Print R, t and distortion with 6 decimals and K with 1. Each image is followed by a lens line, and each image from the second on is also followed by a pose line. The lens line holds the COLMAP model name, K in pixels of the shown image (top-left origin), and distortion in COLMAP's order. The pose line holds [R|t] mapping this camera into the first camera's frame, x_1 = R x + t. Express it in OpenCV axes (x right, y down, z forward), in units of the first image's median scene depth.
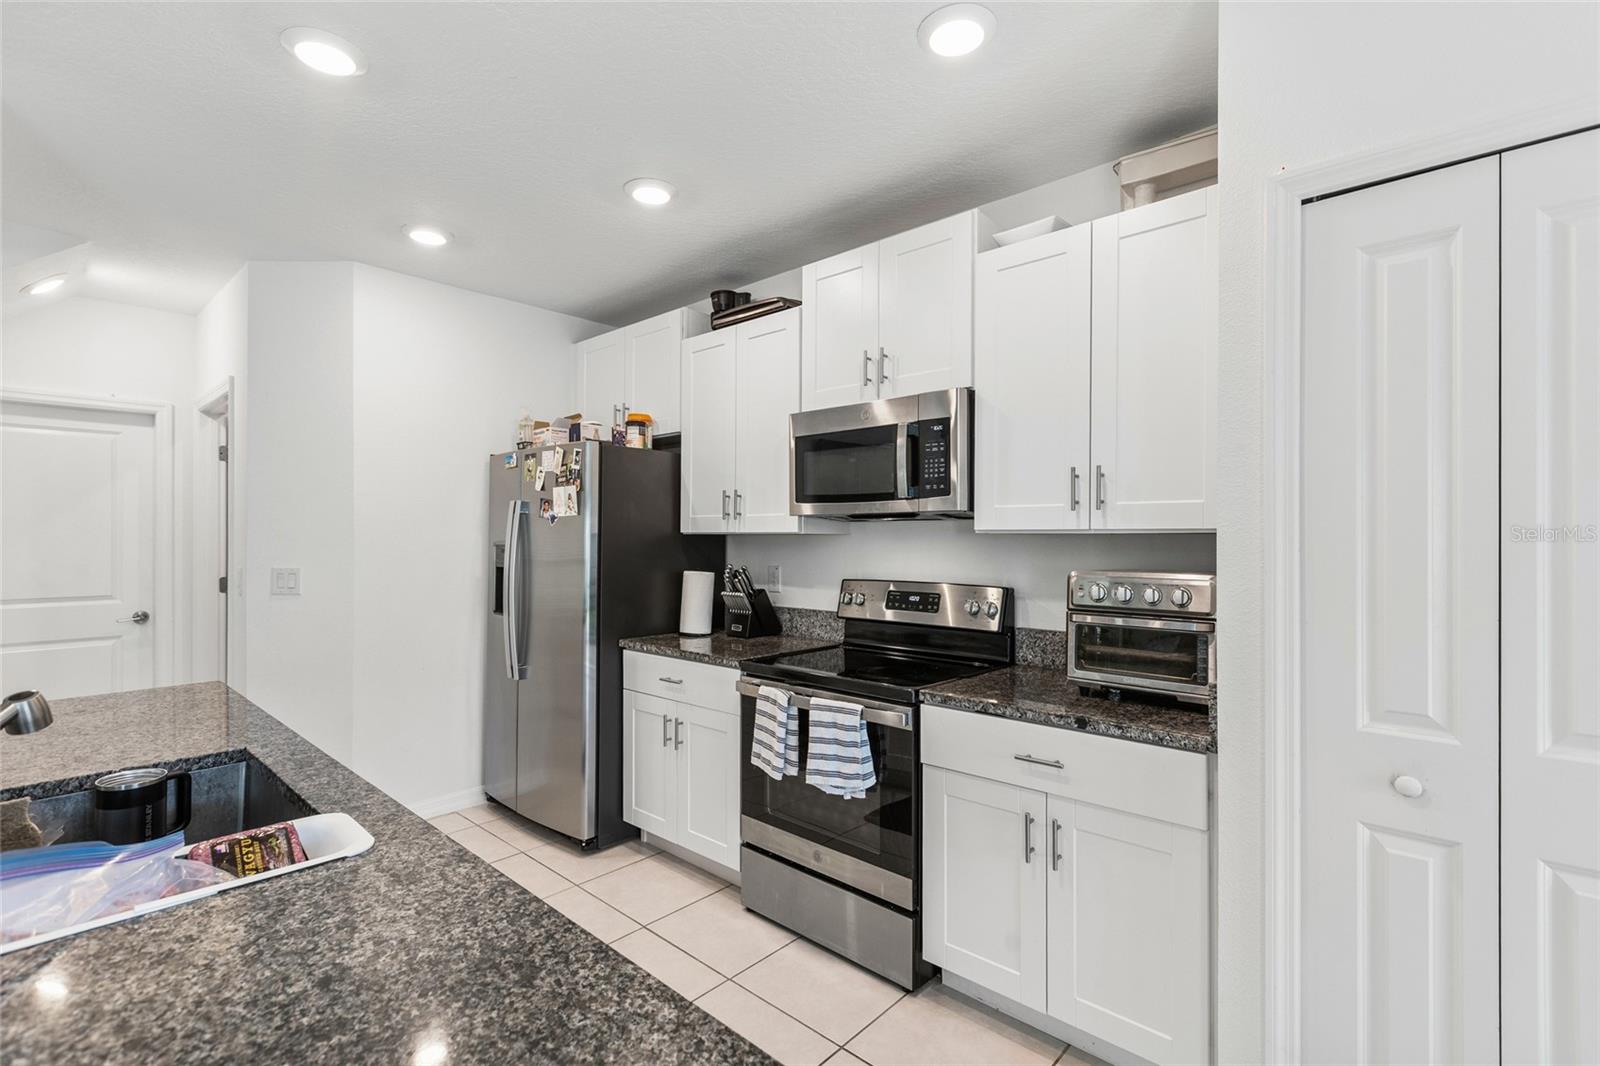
lens RADIAL K [[728.6, 0, 805.4], [0, 728.6, 535.8], [0, 0, 1]] dist [0.000752, 0.000257]
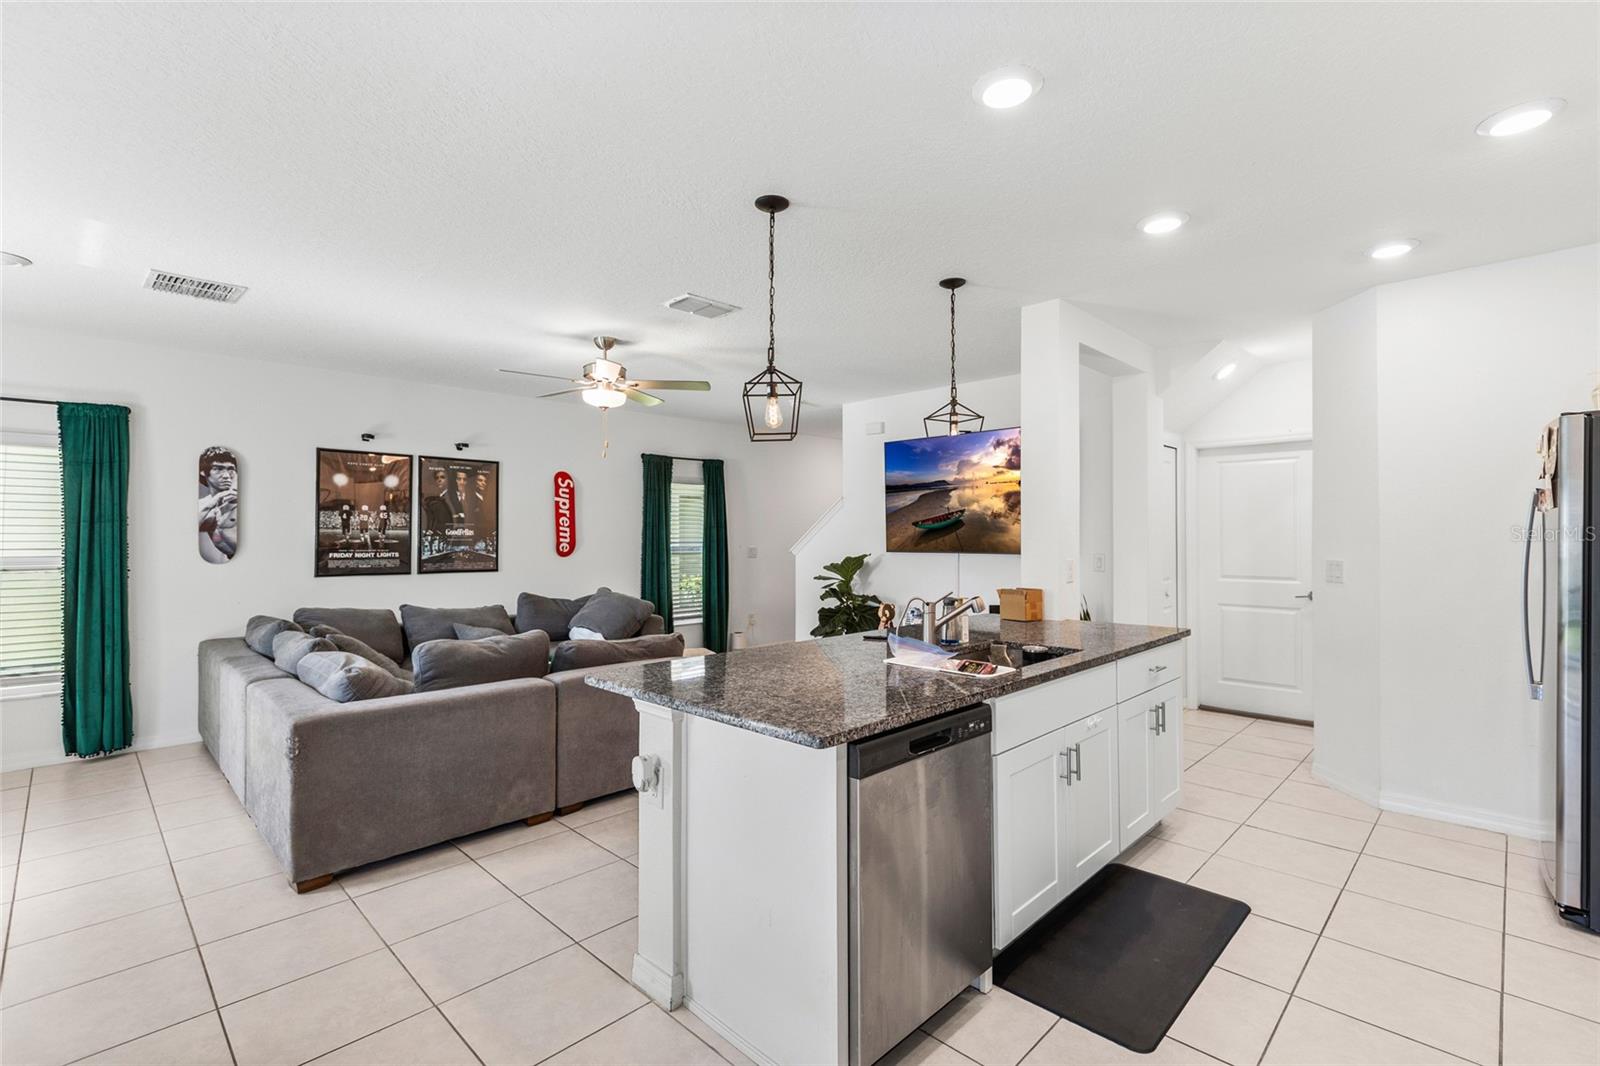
lens RADIAL K [[717.6, 0, 799.8], [0, 717.6, 526.9], [0, 0, 1]] dist [0.005598, -0.000502]
pose [[-0.041665, -0.012752, -0.999050, 0.574028], [0.006160, 0.999896, -0.013019, -0.001156], [0.999113, -0.006696, -0.041582, 0.189970]]
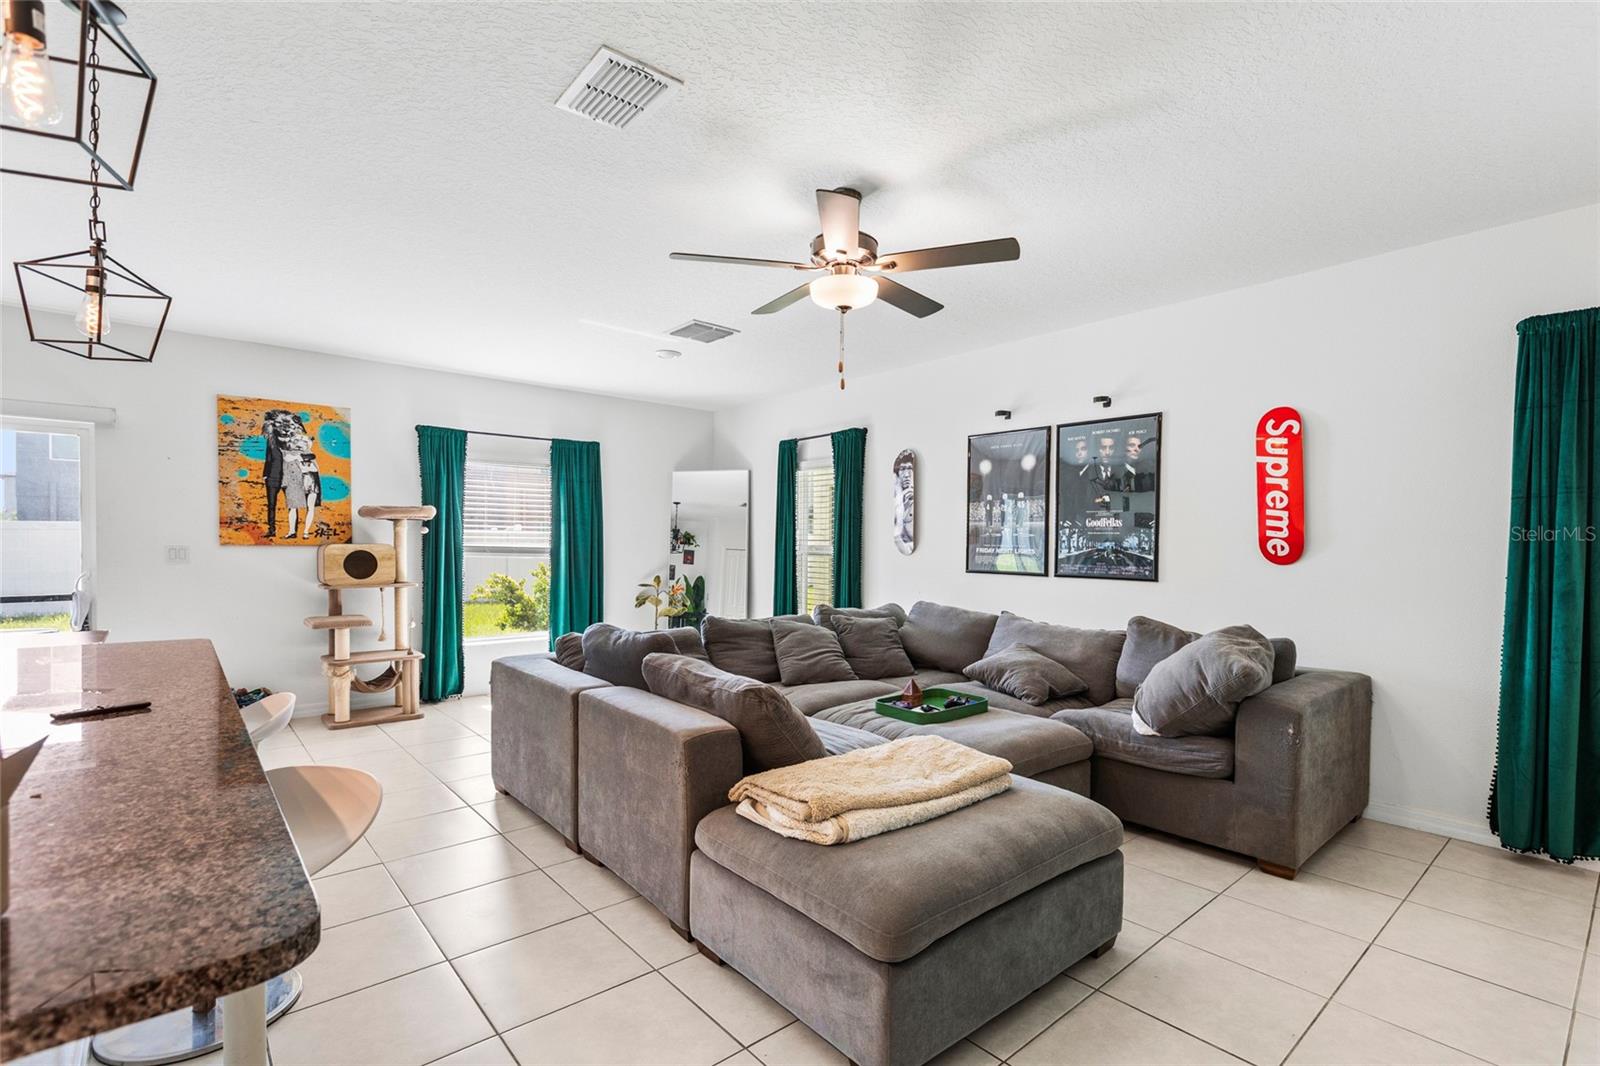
lens RADIAL K [[741.6, 0, 826.1], [0, 741.6, 558.2], [0, 0, 1]] dist [0.000803, 0.000202]
pose [[-0.994248, -0.011406, 0.106489, -1.055867], [-0.010054, 0.999862, 0.013218, 0.040001], [-0.106625, 0.012072, -0.994226, 0.705100]]
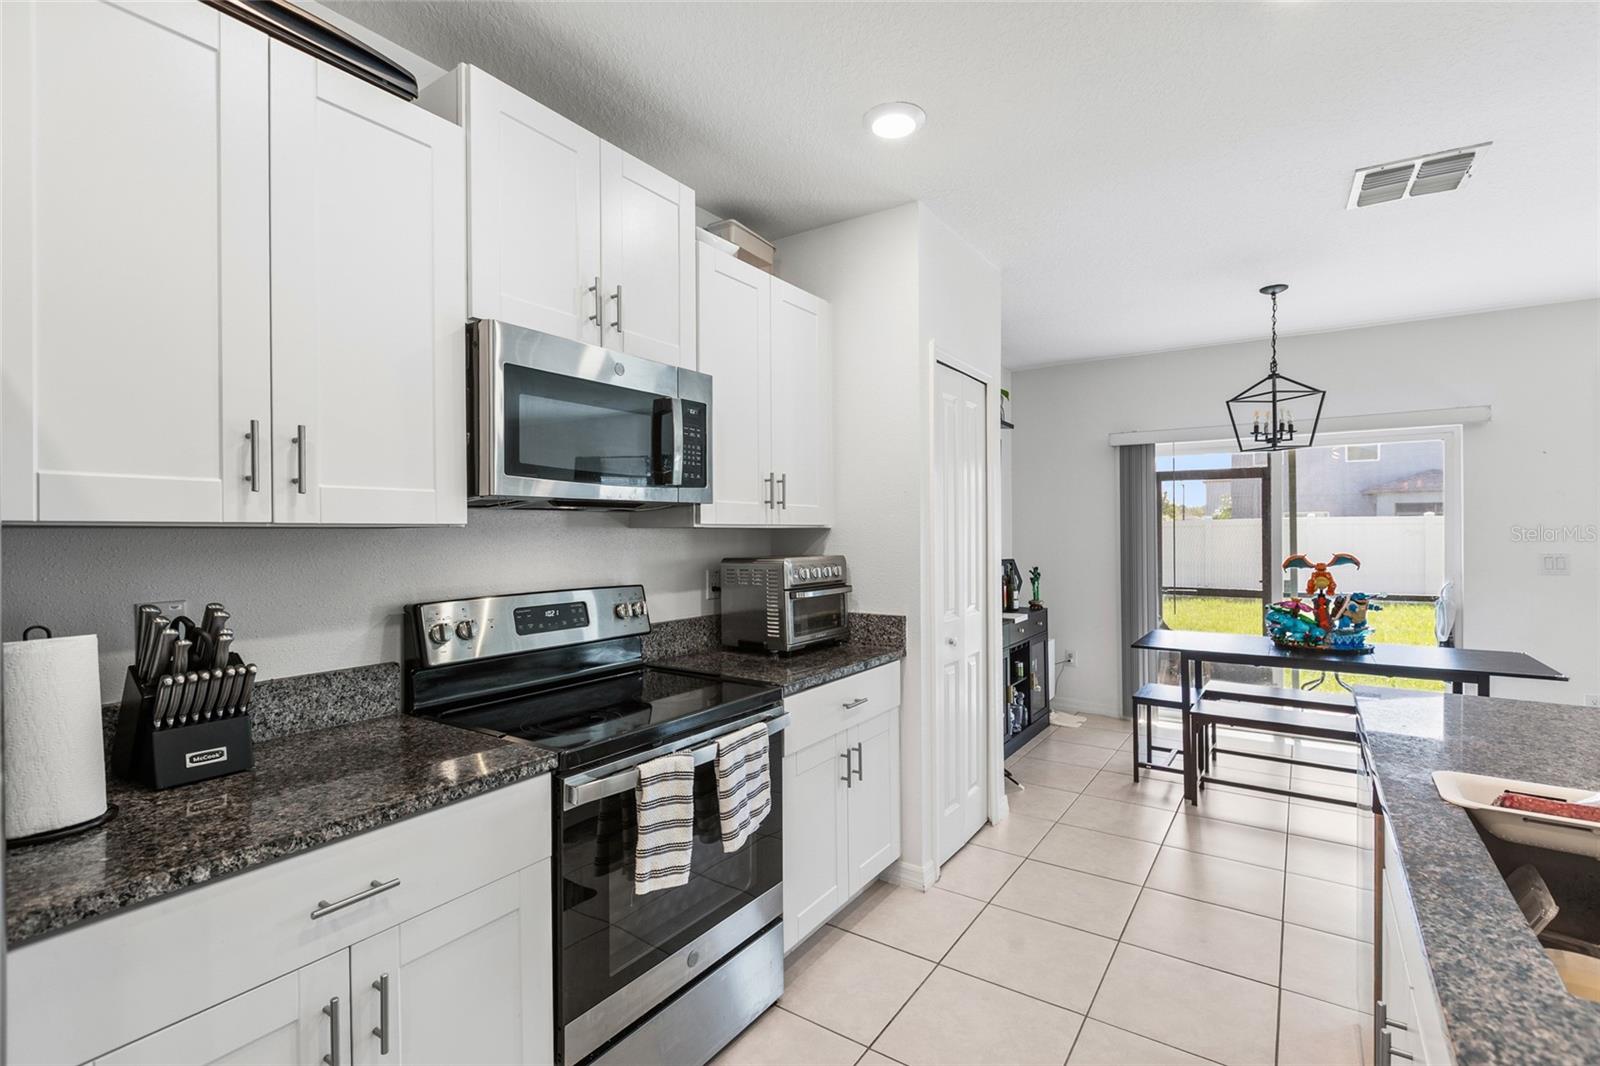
lens RADIAL K [[728.6, 0, 805.4], [0, 728.6, 535.8], [0, 0, 1]] dist [0.000752, 0.000257]
pose [[-0.139635, -0.007133, 0.990177, -0.615294], [0.002265, 0.999969, 0.007523, 0.000533], [-0.990201, 0.003293, -0.139614, 0.821348]]
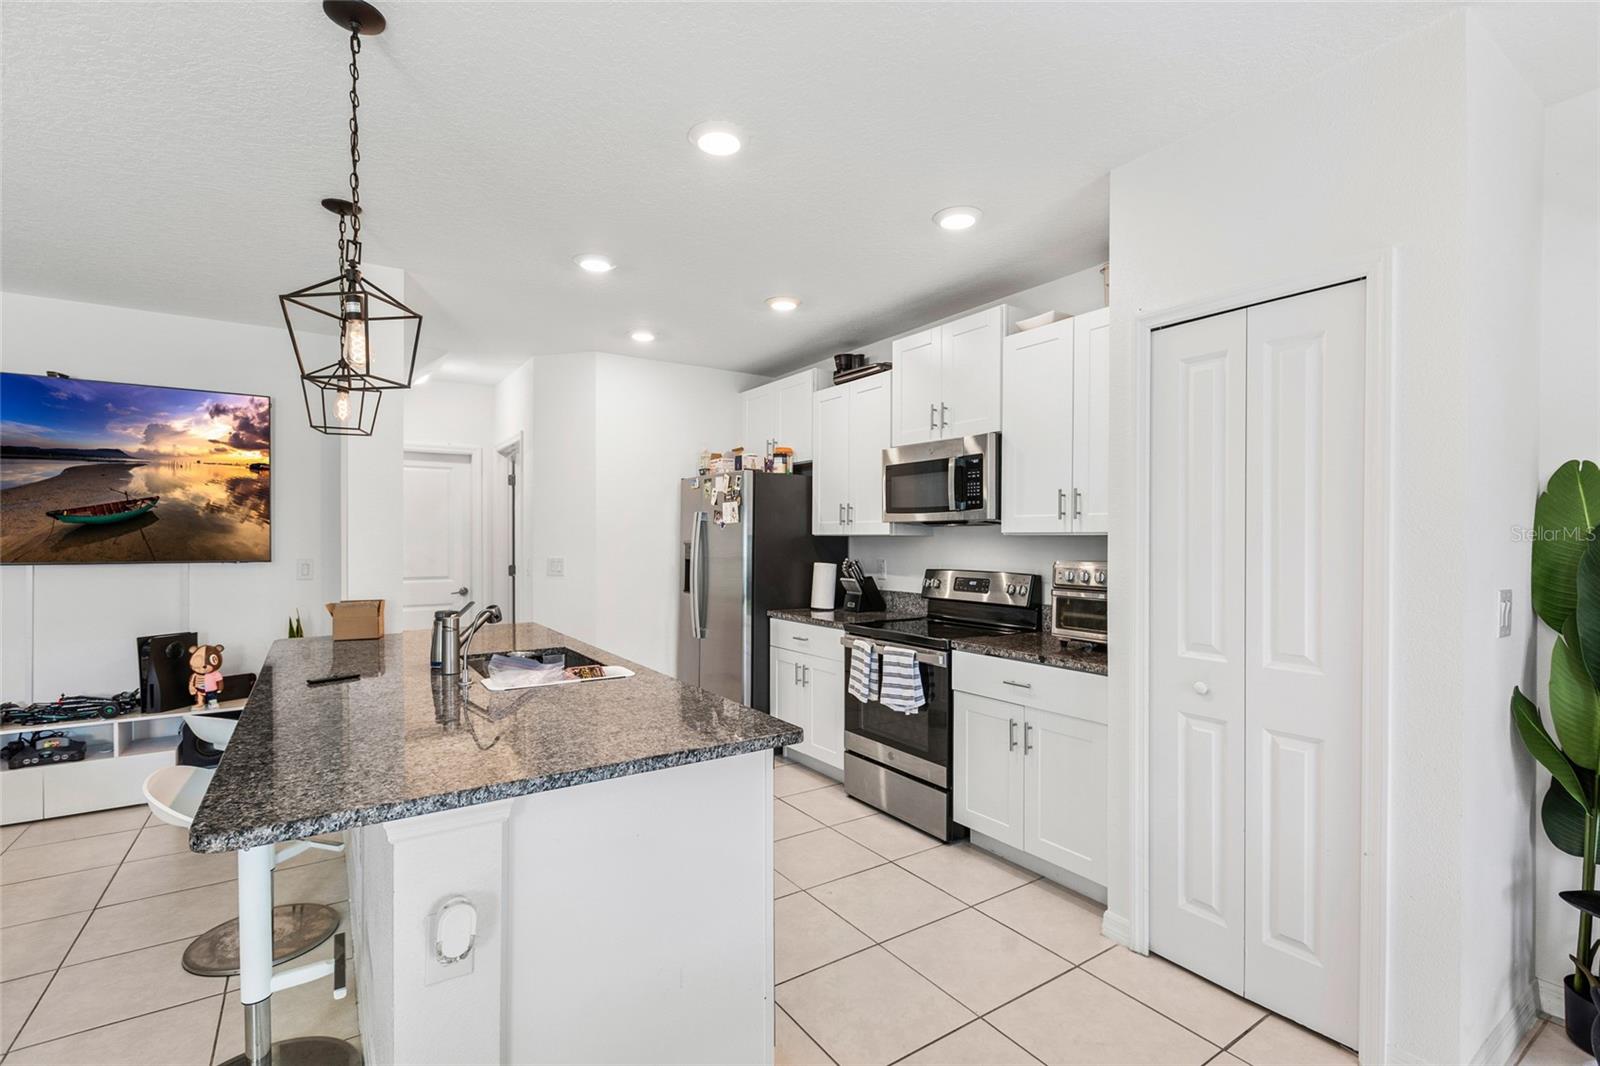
lens RADIAL K [[721.9, 0, 808.7], [0, 721.9, 548.3], [0, 0, 1]] dist [-0.002957, -0.000632]
pose [[0.973281, 0.004773, -0.229567, 0.155915], [-0.001395, 0.999888, 0.014876, 0.001457], [0.229613, -0.014159, 0.973179, -0.368981]]
